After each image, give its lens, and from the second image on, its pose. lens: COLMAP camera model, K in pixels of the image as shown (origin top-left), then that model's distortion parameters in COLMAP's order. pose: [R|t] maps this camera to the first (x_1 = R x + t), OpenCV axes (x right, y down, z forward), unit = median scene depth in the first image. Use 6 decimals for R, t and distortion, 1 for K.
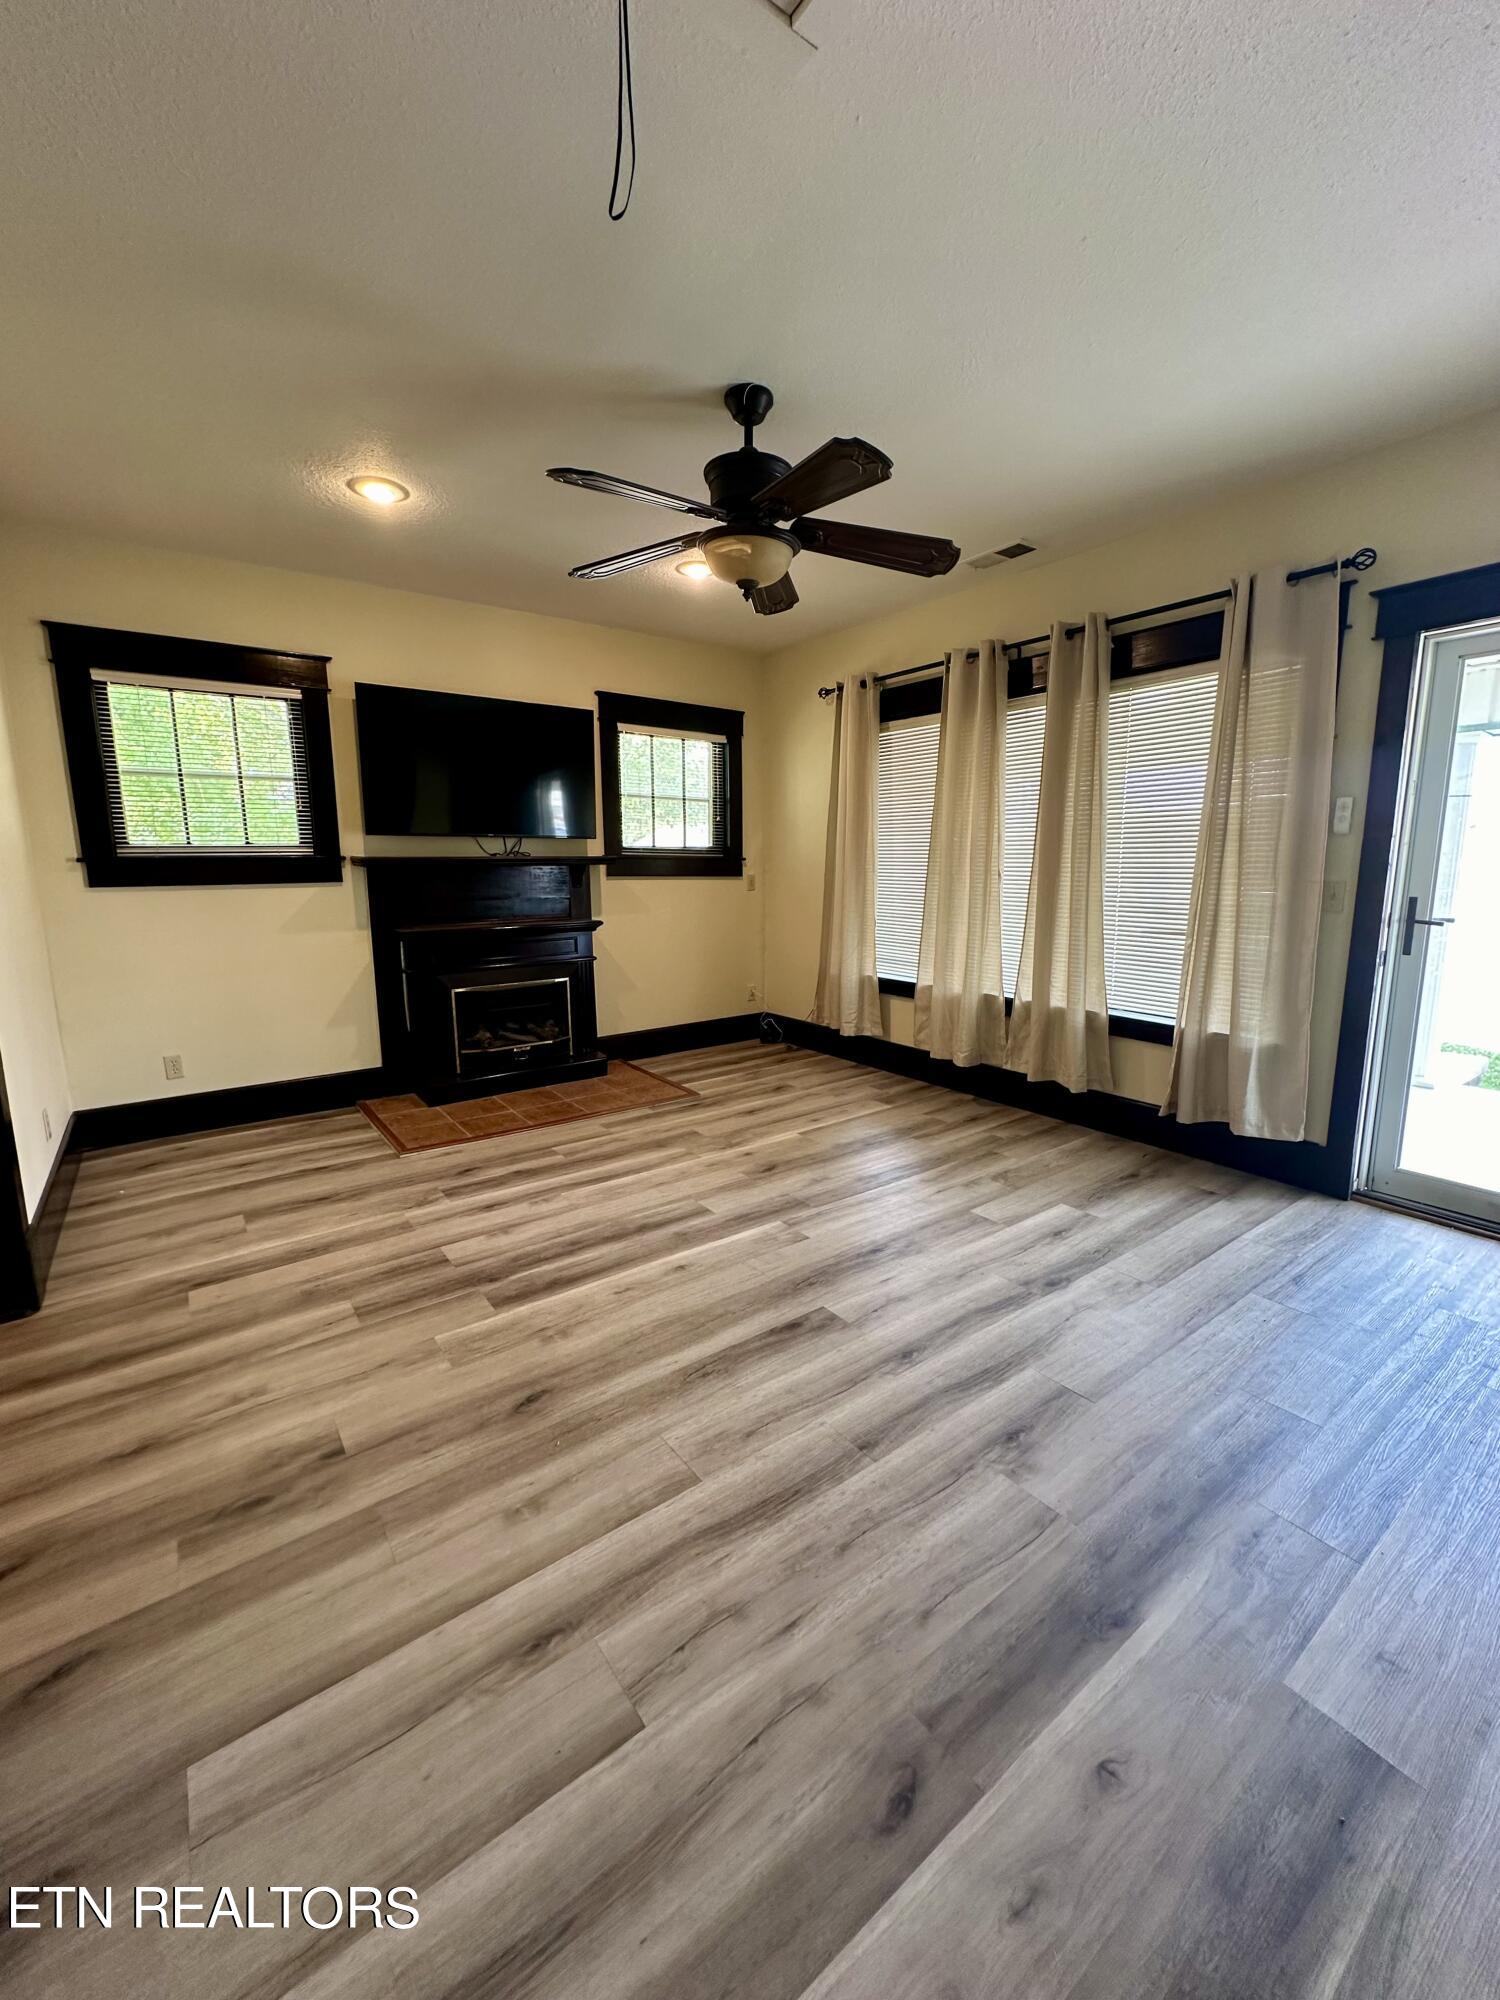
lens RADIAL K [[797.2, 0, 742.9], [0, 797.2, 988.8], [0, 0, 1]] dist [-0.003470, 0.000760]
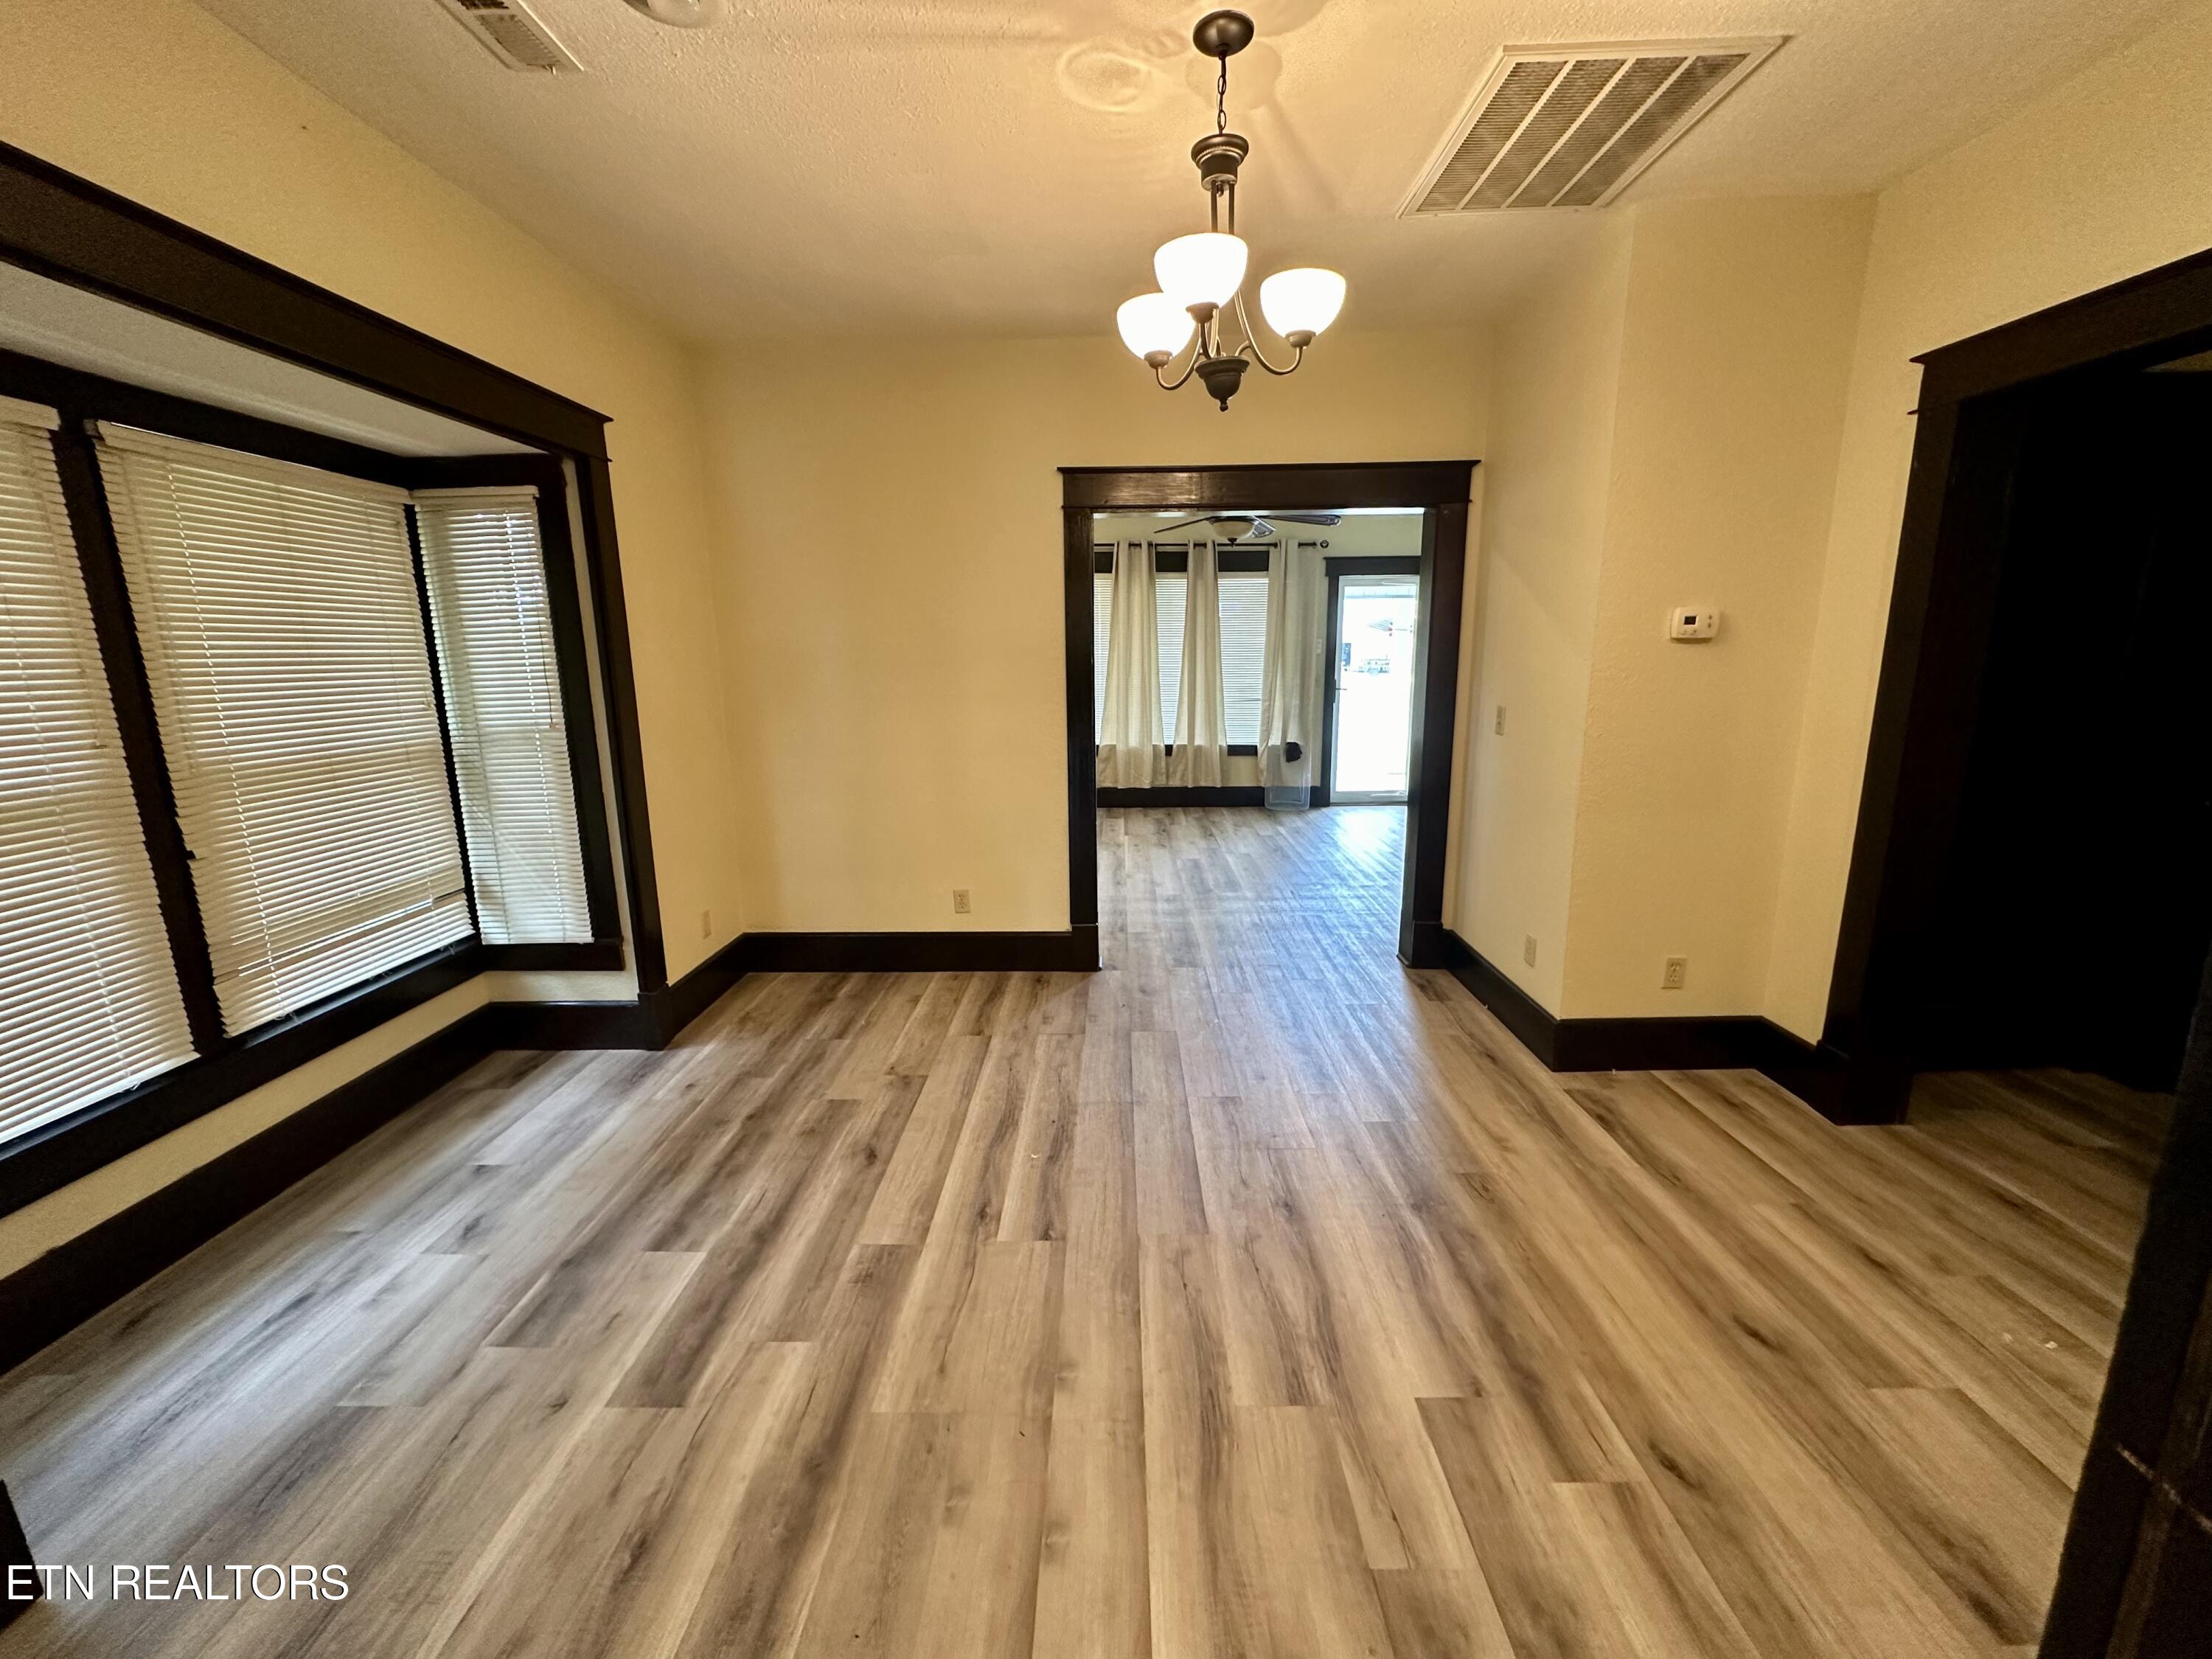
lens RADIAL K [[881.7, 0, 1109.7], [0, 881.7, 834.0], [0, 0, 1]] dist [-0.003470, 0.000760]
pose [[0.596286, -0.164560, 0.785725, -1.510783], [0.130017, 0.985639, 0.107760, -0.024270], [-0.792174, 0.037901, 0.609118, -0.084558]]
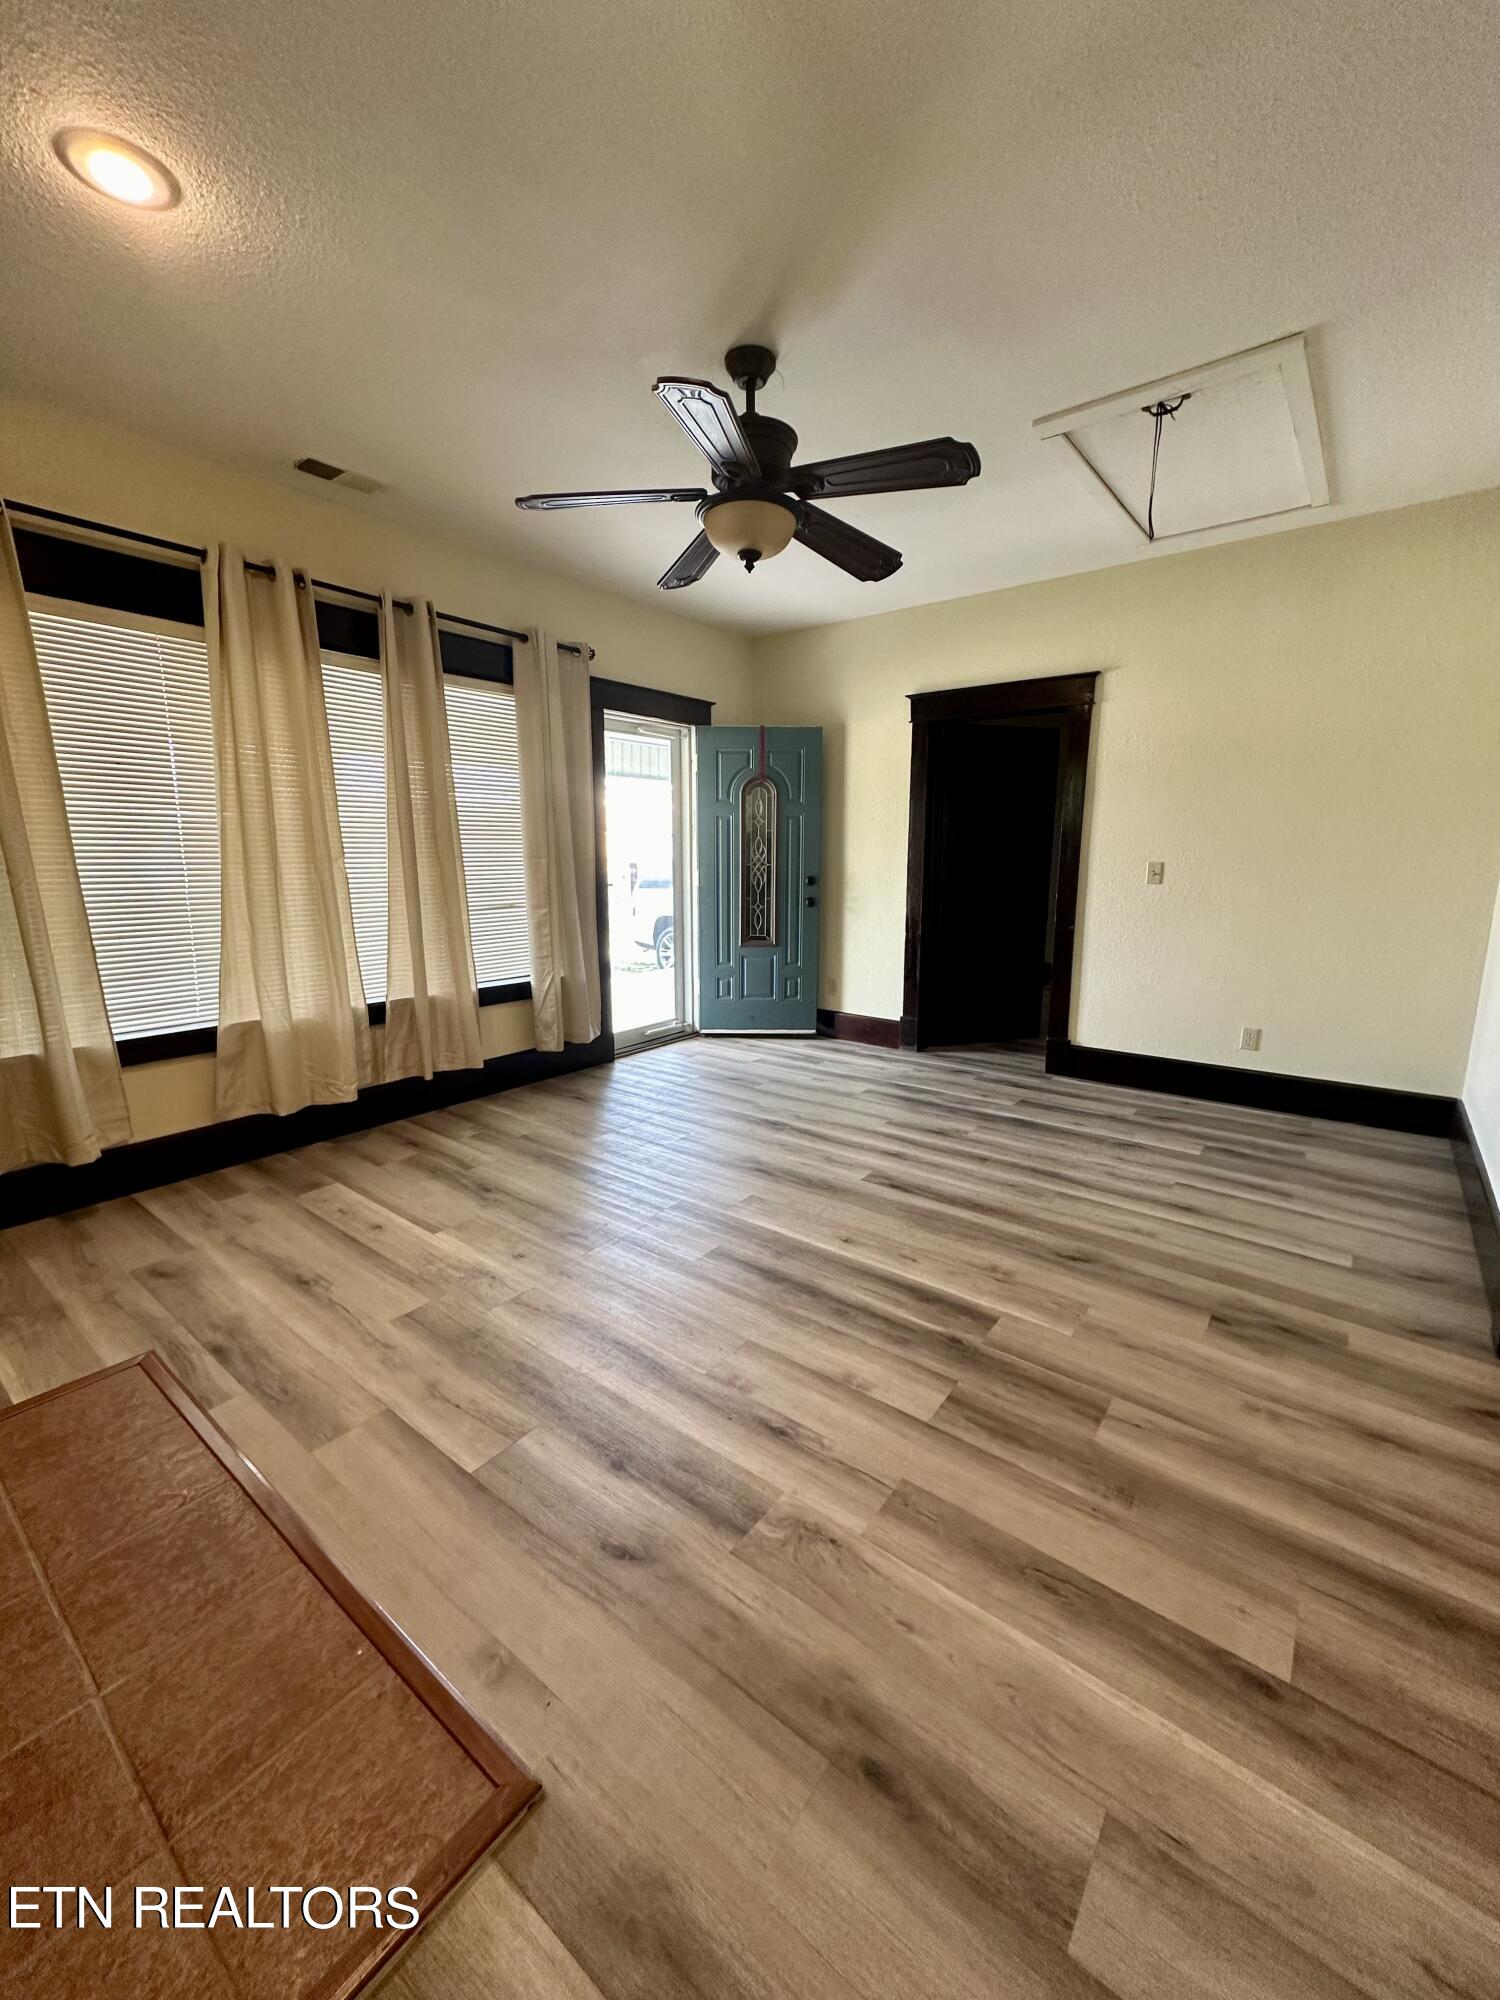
lens RADIAL K [[797.2, 0, 753.7], [0, 797.2, 998.2], [0, 0, 1]] dist [-0.003470, 0.000760]
pose [[-0.281697, -0.171011, 0.944141, -0.703467], [0.149481, 0.964153, 0.219236, -0.143352], [-0.947788, 0.202889, -0.246036, 0.952301]]
